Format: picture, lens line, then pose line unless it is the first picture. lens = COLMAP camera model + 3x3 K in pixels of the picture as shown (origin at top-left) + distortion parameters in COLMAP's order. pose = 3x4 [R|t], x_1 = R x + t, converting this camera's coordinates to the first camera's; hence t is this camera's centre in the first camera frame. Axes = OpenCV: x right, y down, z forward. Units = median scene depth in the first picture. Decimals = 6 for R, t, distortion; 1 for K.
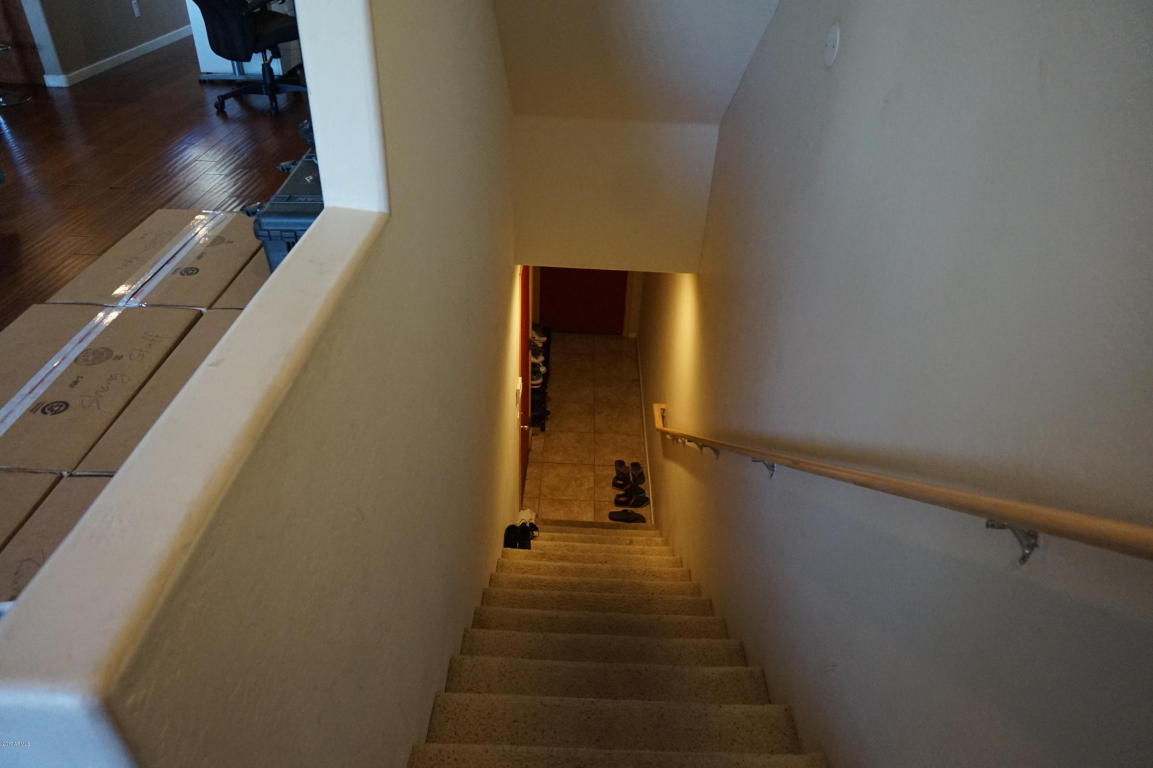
lens RADIAL K [[773.0, 0, 574.2], [0, 773.0, 385.0], [0, 0, 1]] dist [-0.051296, 0.025469]
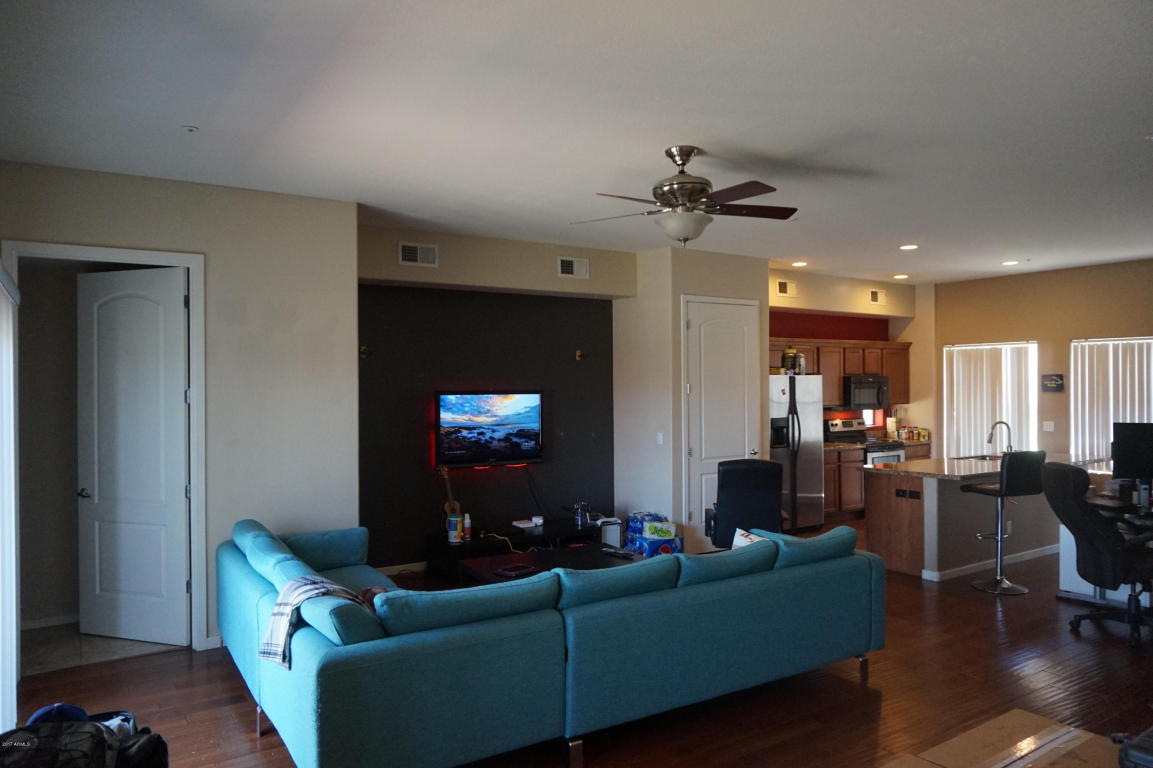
lens RADIAL K [[773.0, 0, 572.6], [0, 773.0, 381.1], [0, 0, 1]] dist [-0.051296, 0.025469]
pose [[0.558349, -0.049657, -0.828119, 0.020492], [-0.449466, 0.820905, -0.352272, 0.029118], [0.697299, 0.568902, 0.436032, -0.106933]]
